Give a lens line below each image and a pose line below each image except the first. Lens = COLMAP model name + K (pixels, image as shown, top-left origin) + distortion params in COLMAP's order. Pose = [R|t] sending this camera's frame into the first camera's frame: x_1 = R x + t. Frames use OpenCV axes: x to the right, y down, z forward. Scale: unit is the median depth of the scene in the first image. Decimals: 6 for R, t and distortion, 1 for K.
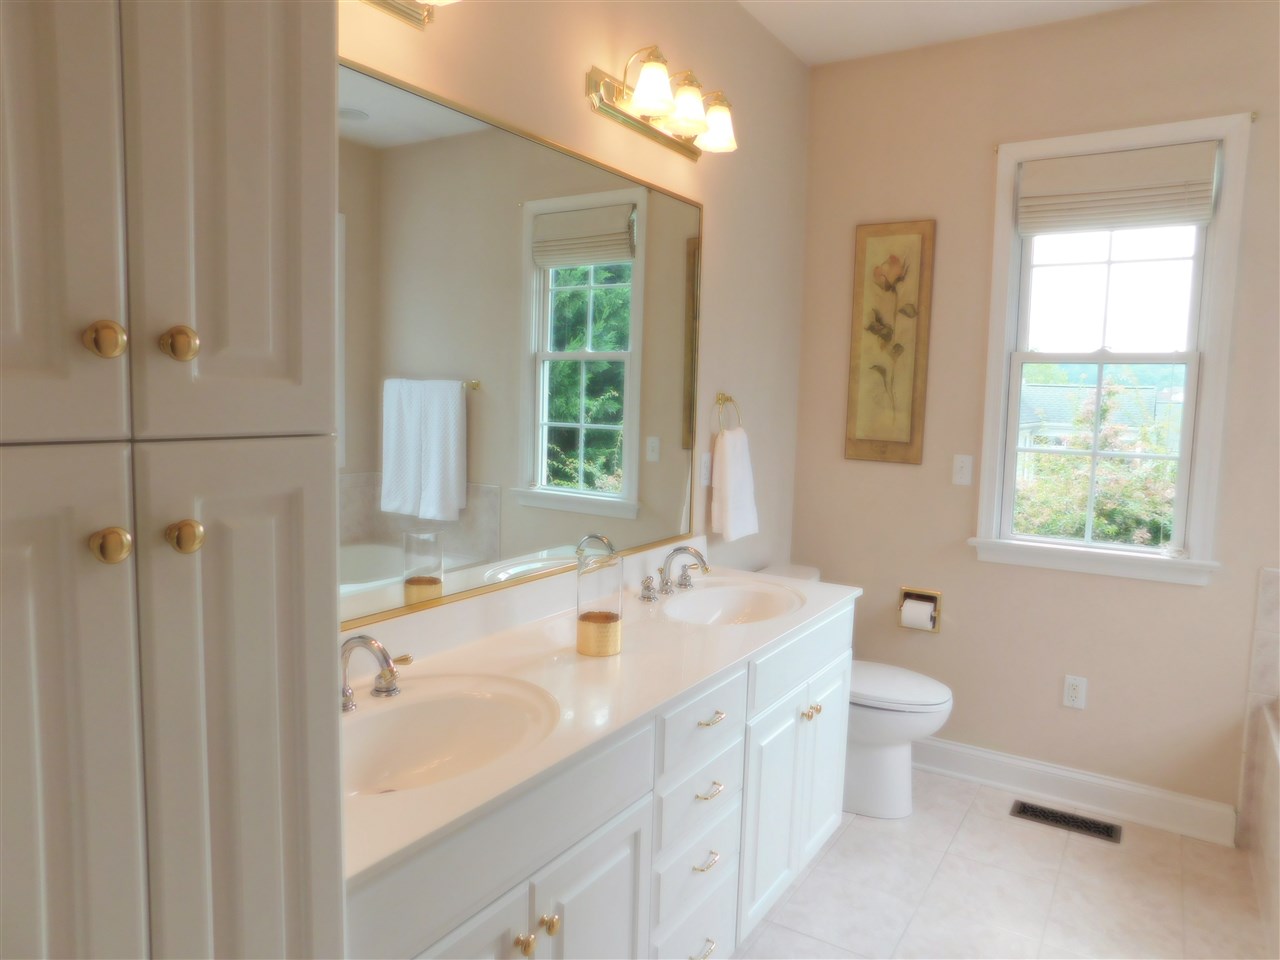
lens RADIAL K [[840.0, 0, 645.8], [0, 840.0, 479.2], [0, 0, 1]] dist [-0.067387, 0.050376]
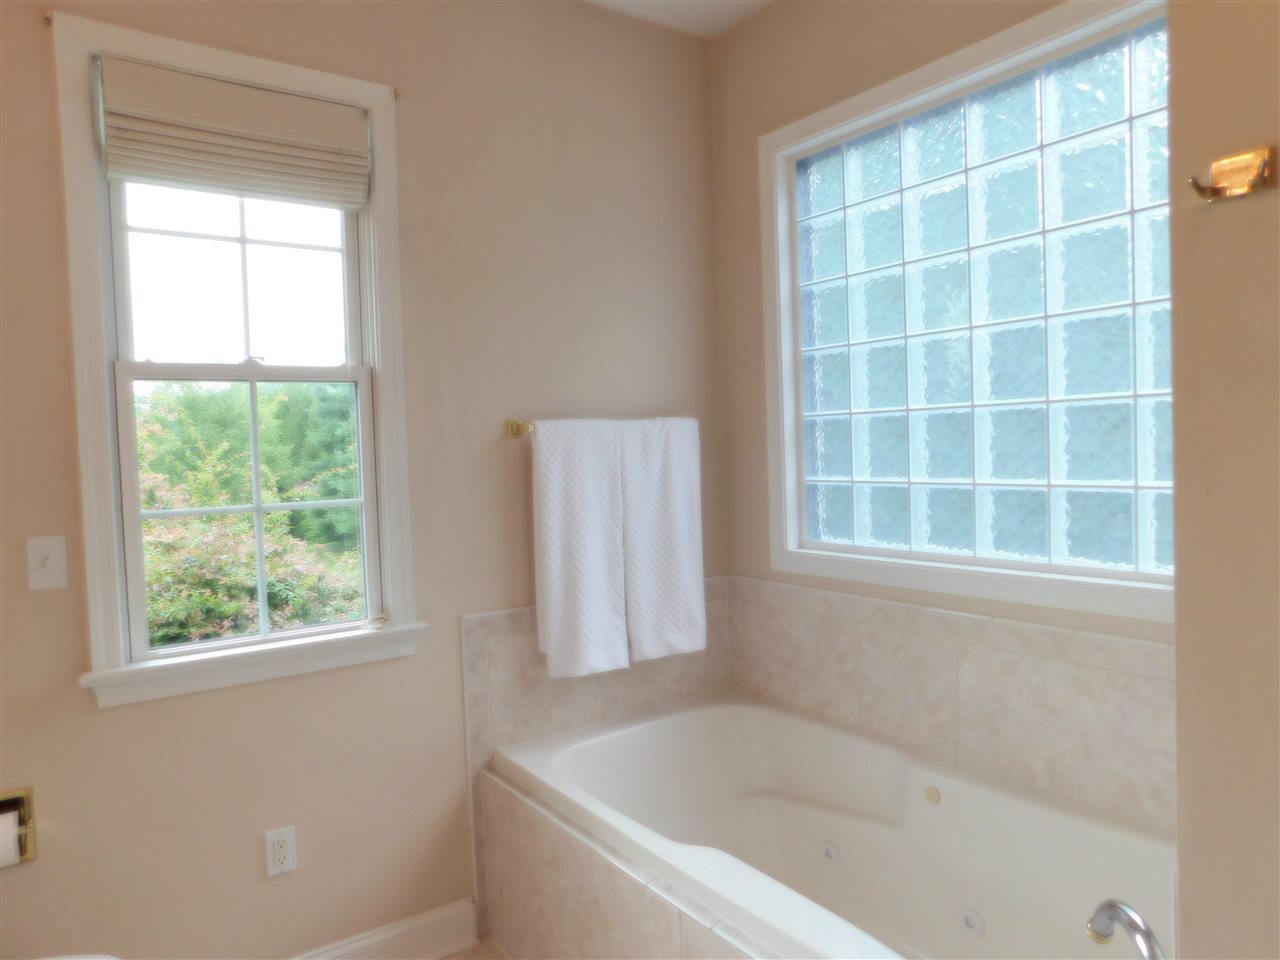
lens RADIAL K [[840.0, 0, 645.8], [0, 840.0, 479.2], [0, 0, 1]] dist [-0.067387, 0.050376]
pose [[0.377188, -0.072665, 0.923282, 0.018197], [0.130752, 0.991110, 0.024587, -0.030082], [-0.916860, 0.111447, 0.383336, 0.430261]]
